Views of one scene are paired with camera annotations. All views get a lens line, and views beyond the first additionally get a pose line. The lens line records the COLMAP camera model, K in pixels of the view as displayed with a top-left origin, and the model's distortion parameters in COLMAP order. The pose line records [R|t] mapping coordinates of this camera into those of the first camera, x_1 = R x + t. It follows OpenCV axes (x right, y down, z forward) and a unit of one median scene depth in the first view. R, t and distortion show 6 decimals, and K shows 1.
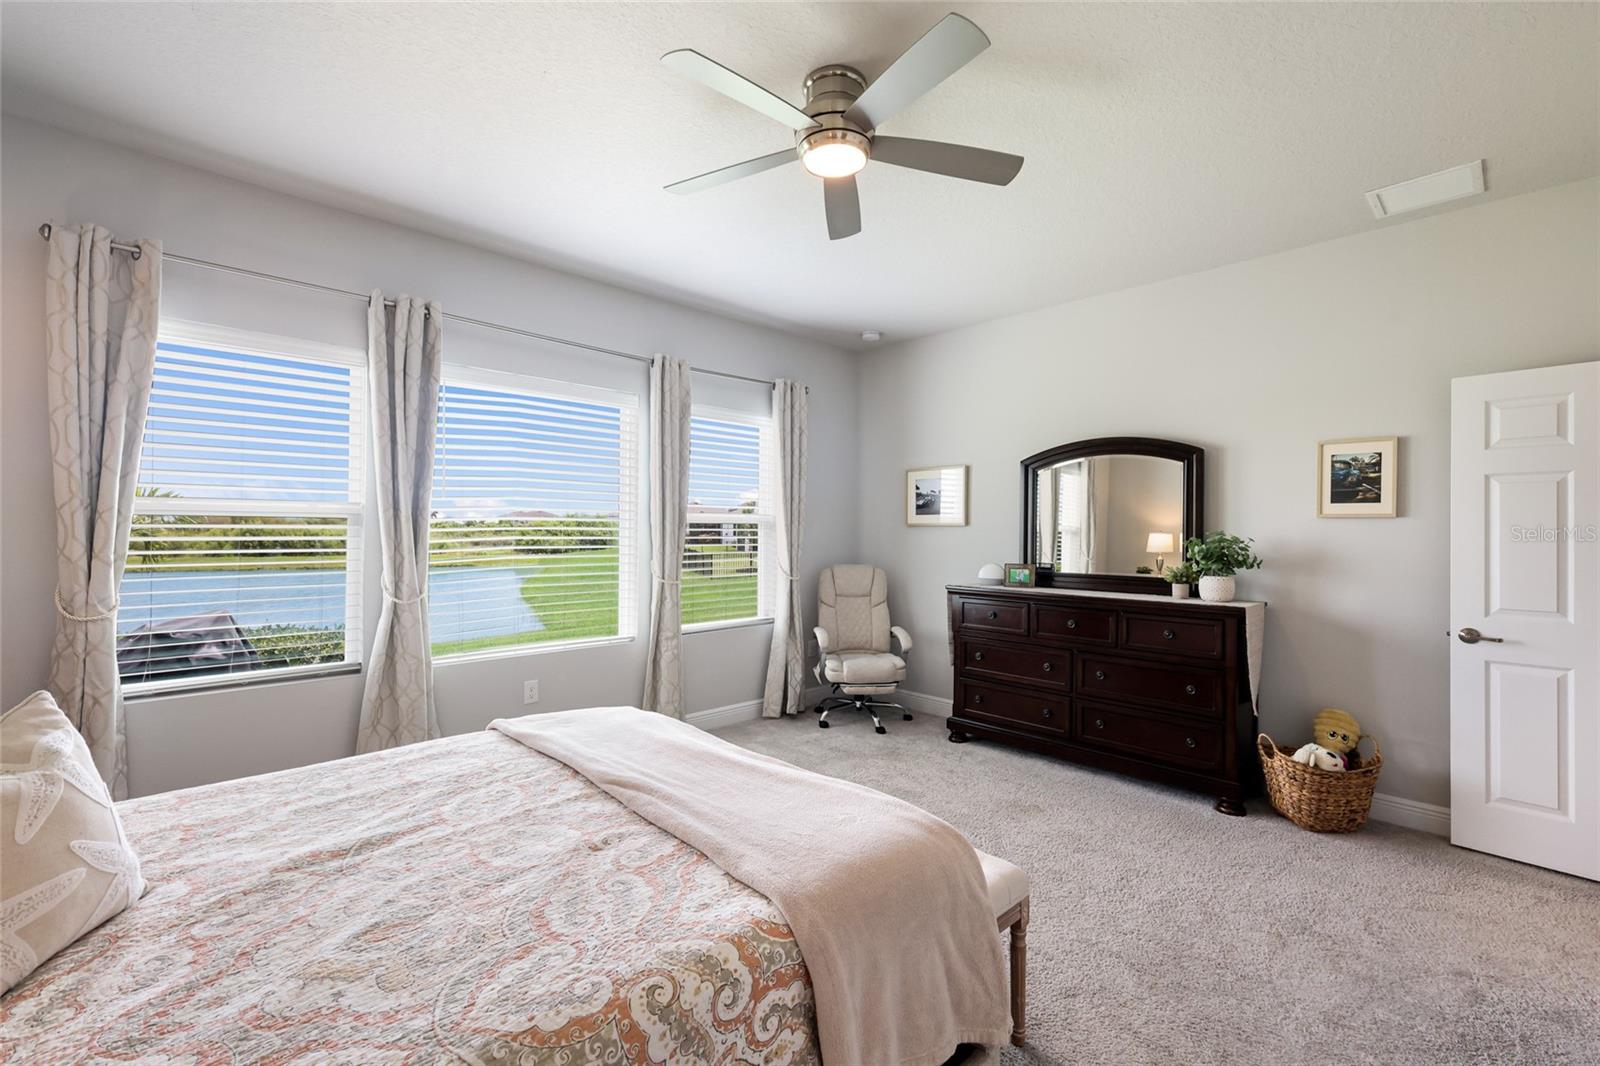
lens RADIAL K [[697.0, 0, 797.9], [0, 697.0, 526.6], [0, 0, 1]] dist [0.007263, 0.000490]
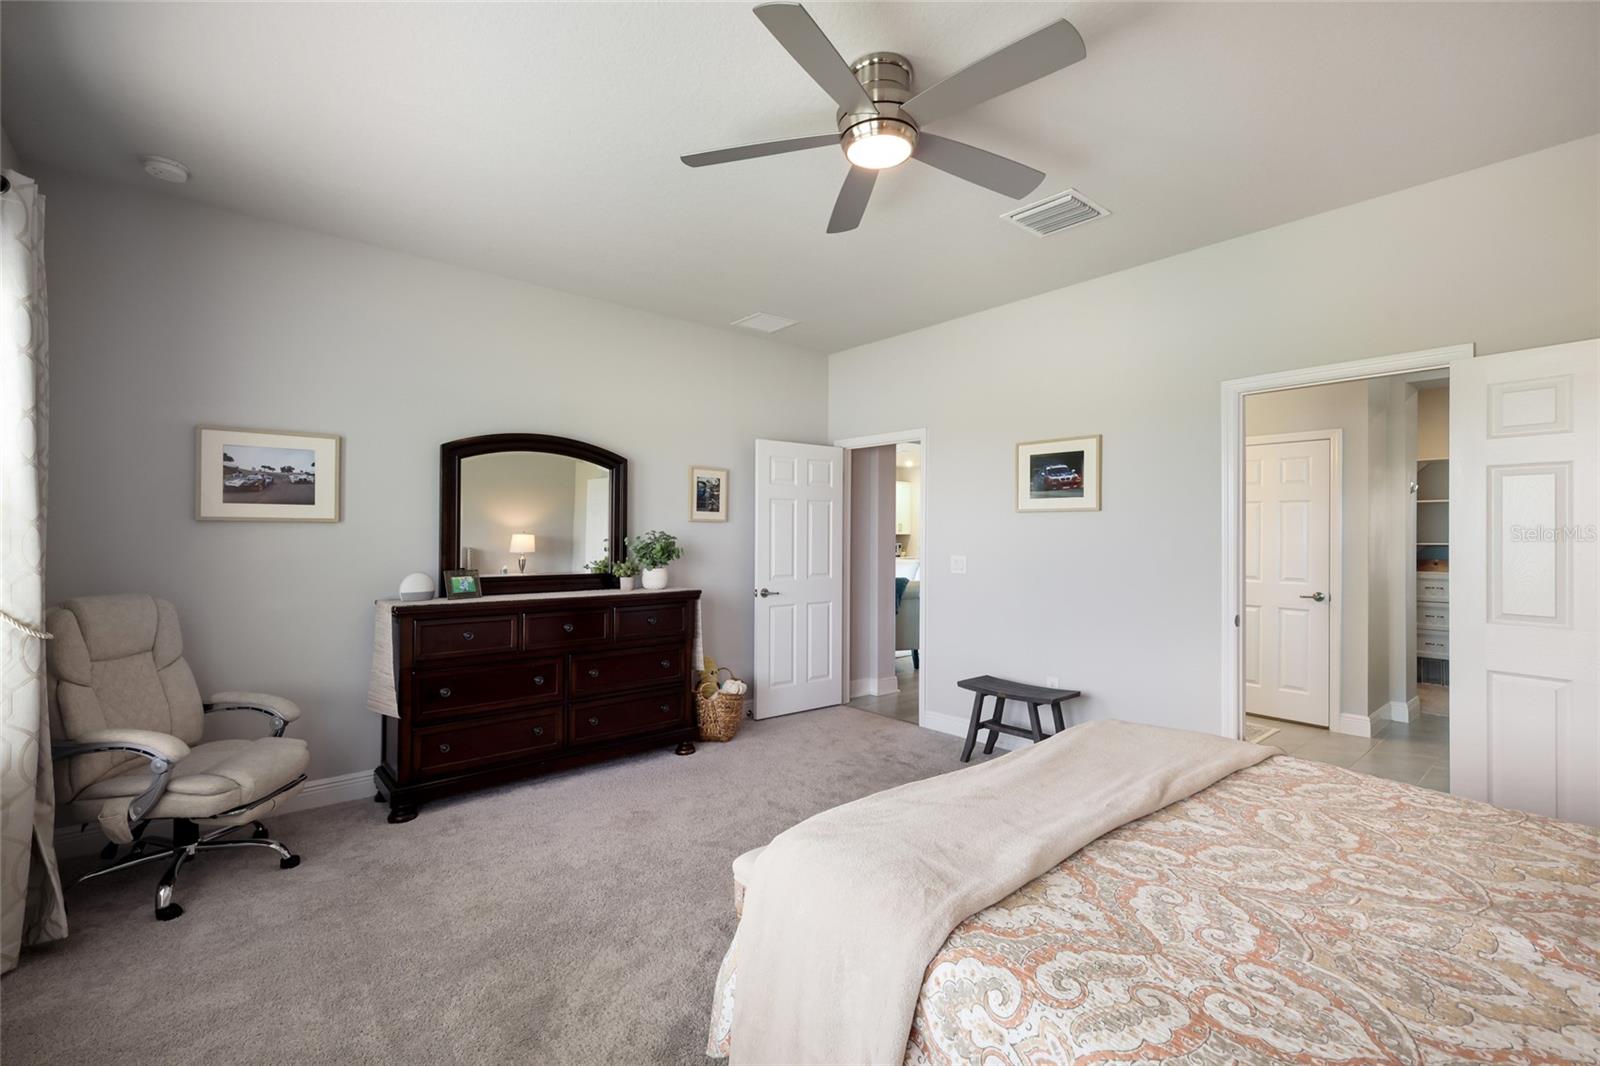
lens RADIAL K [[697.0, 0, 797.9], [0, 697.0, 526.6], [0, 0, 1]] dist [0.007263, 0.000490]
pose [[0.050458, 0.006203, 0.998707, -0.599462], [-0.009207, 0.999941, -0.005746, 0.003893], [-0.998684, -0.008906, 0.050512, 0.695609]]
